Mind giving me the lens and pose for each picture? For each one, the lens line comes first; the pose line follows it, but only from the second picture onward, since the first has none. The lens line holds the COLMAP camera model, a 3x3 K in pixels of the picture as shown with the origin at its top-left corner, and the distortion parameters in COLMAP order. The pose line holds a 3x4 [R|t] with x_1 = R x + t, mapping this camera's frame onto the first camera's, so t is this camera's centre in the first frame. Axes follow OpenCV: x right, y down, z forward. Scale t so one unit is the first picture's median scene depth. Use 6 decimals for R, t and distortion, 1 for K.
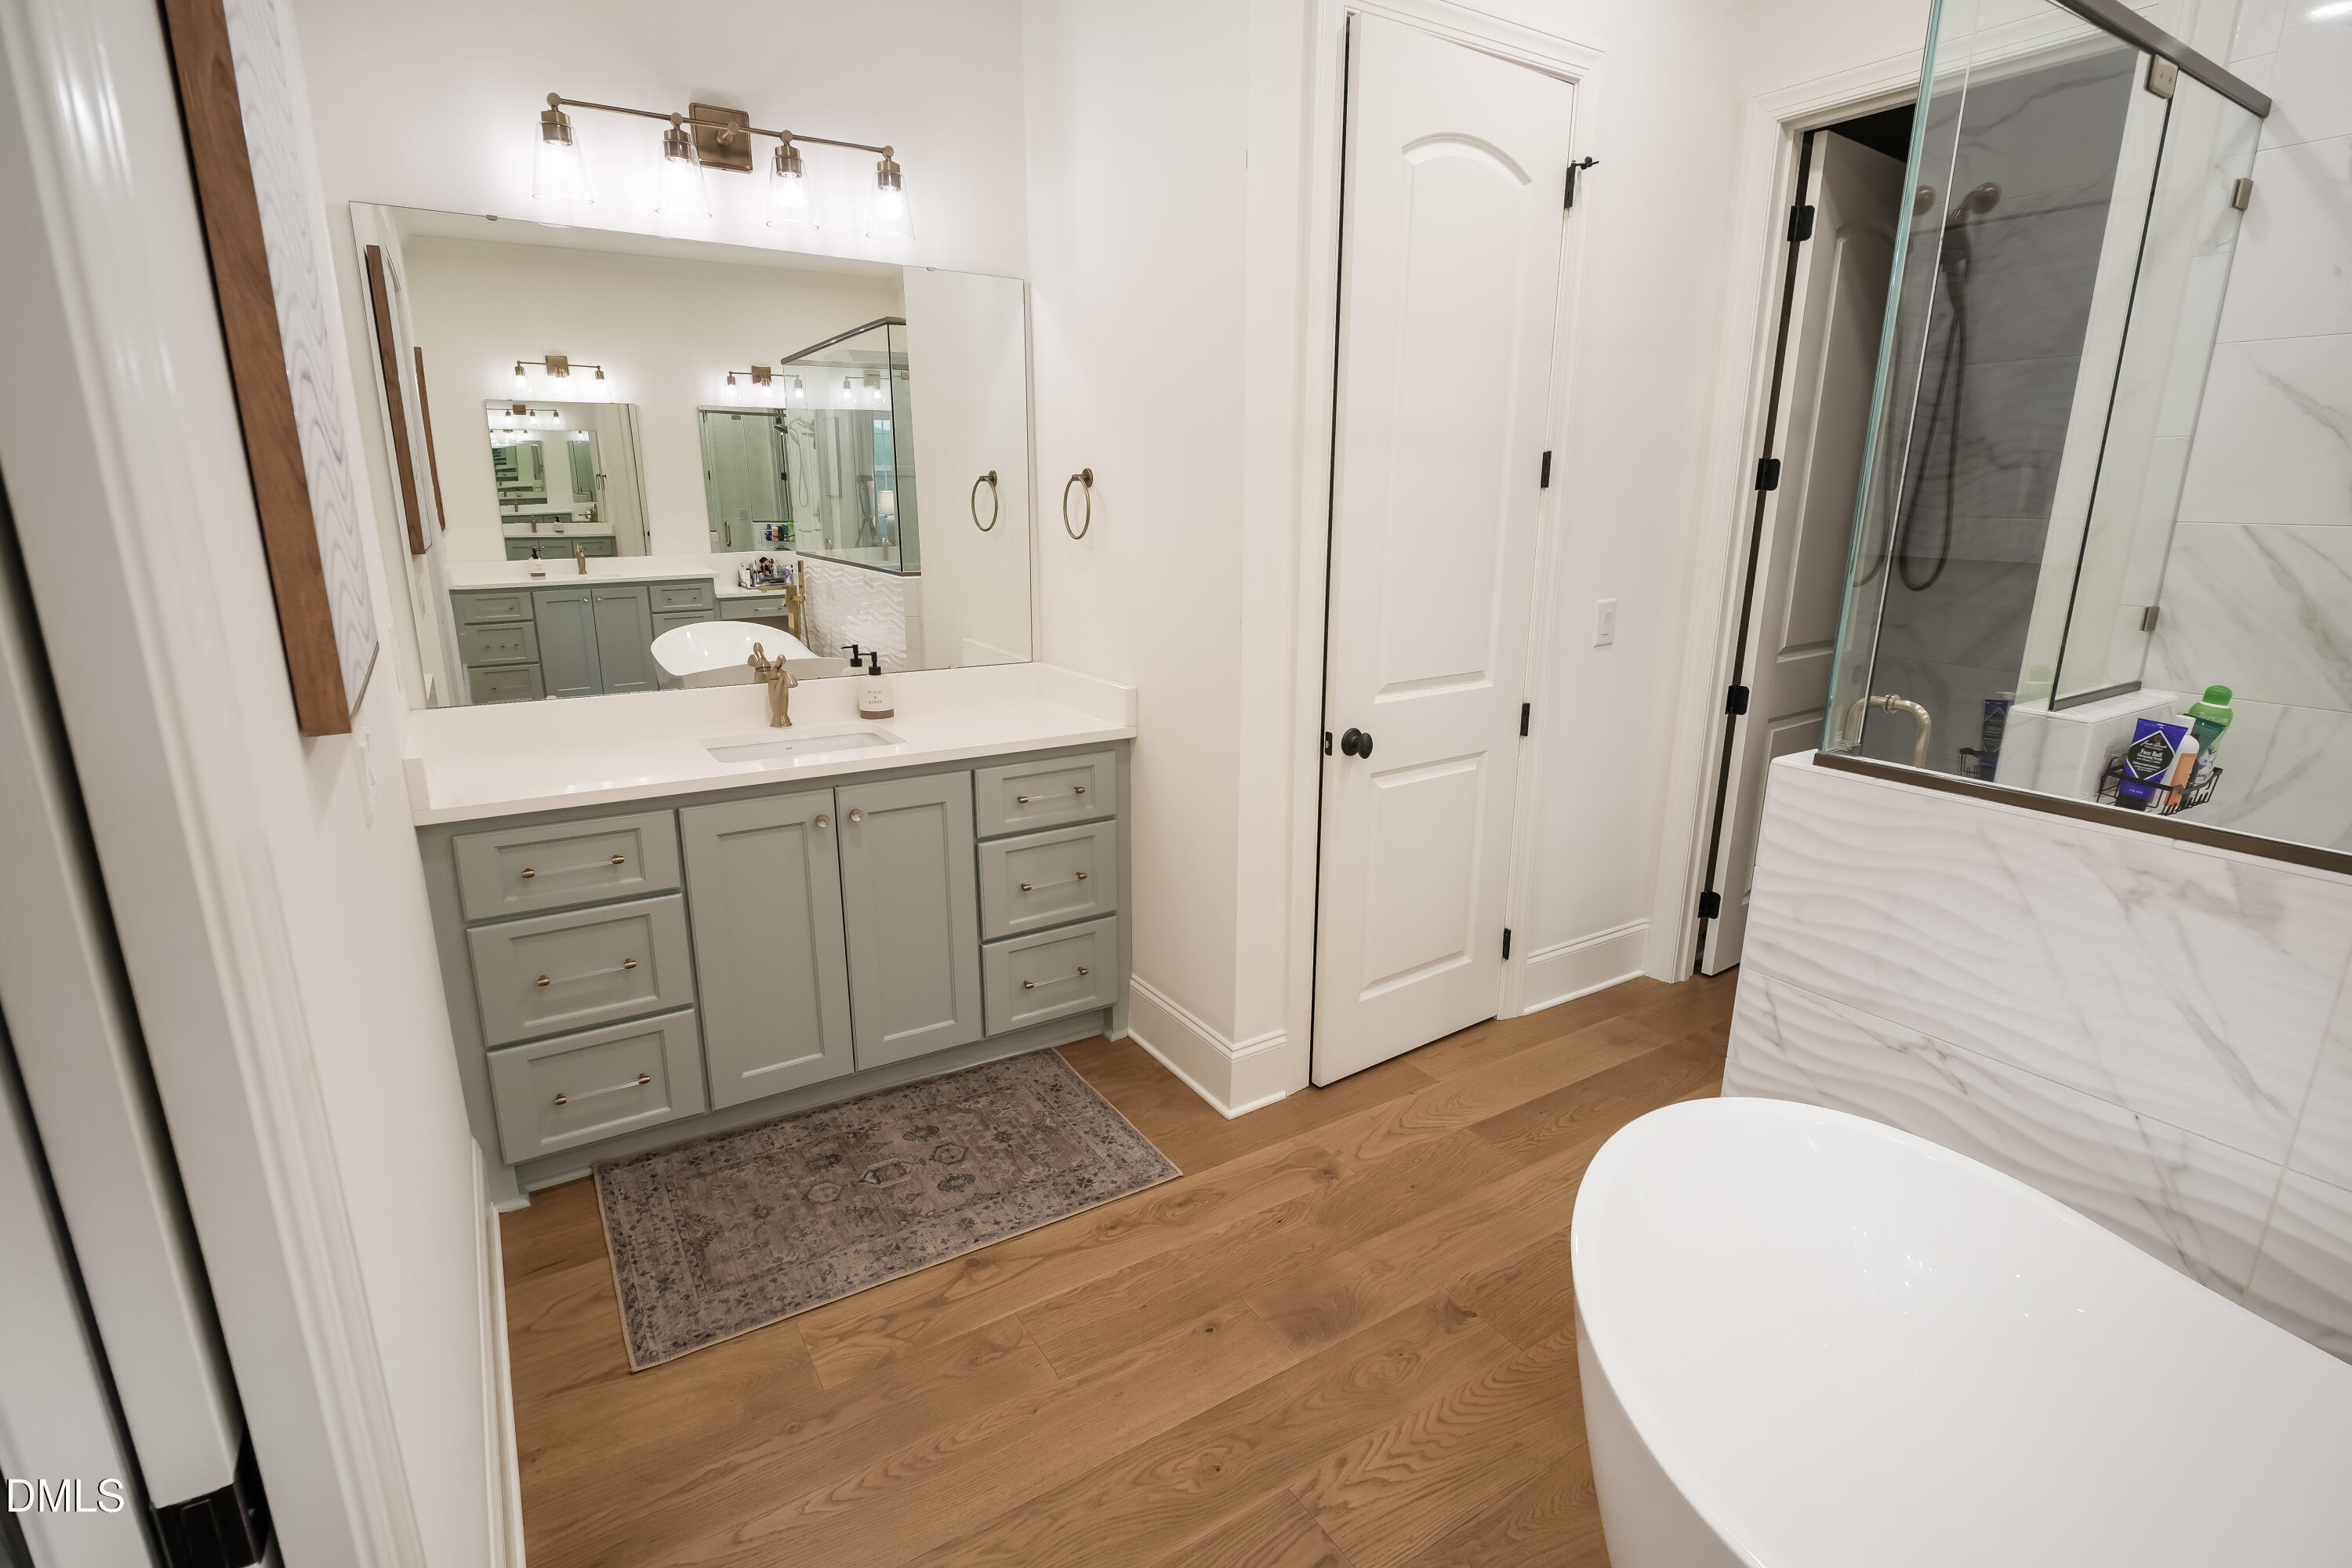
lens RADIAL K [[1112.4, 0, 1181.3], [0, 1112.4, 774.6], [0, 0, 1]] dist [-0.003876, -0.000497]
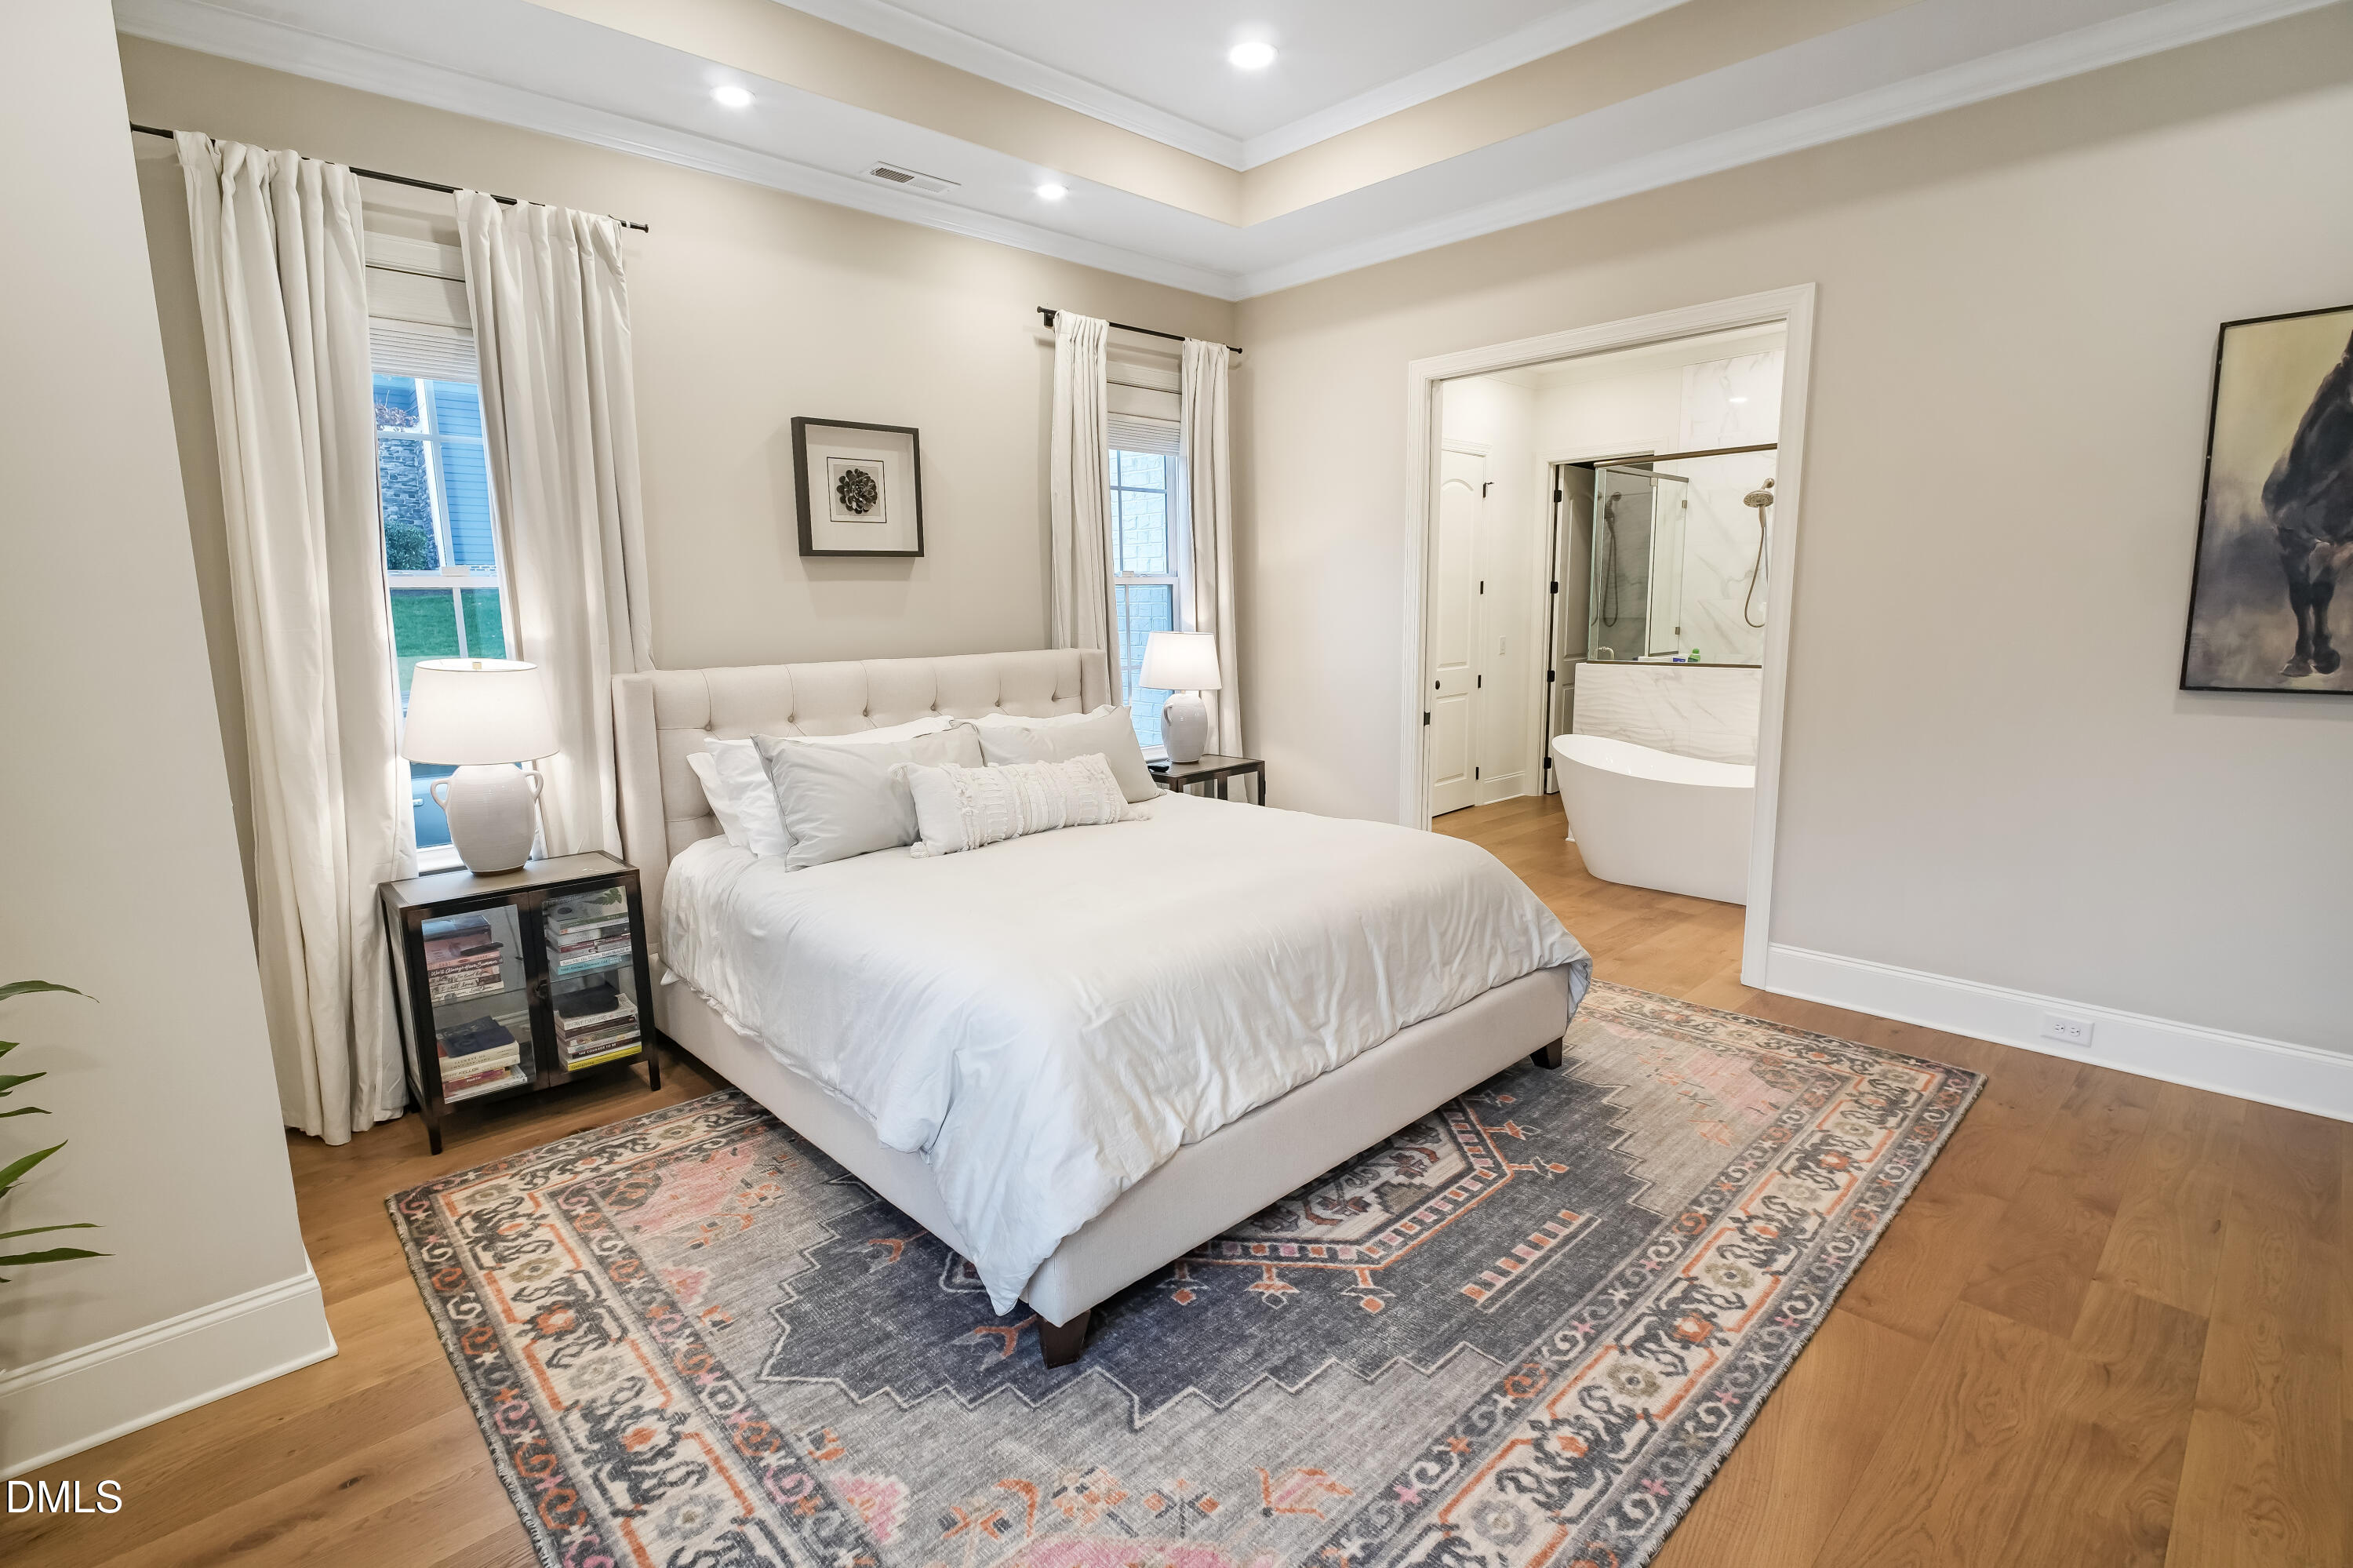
lens RADIAL K [[1112.9, 0, 1174.8], [0, 1112.9, 777.0], [0, 0, 1]] dist [-0.003876, -0.000497]
pose [[0.980656, -0.051351, 0.188884, -0.932233], [0.069210, 0.993606, -0.089202, 0.370536], [-0.183095, 0.100549, 0.977940, -1.454246]]
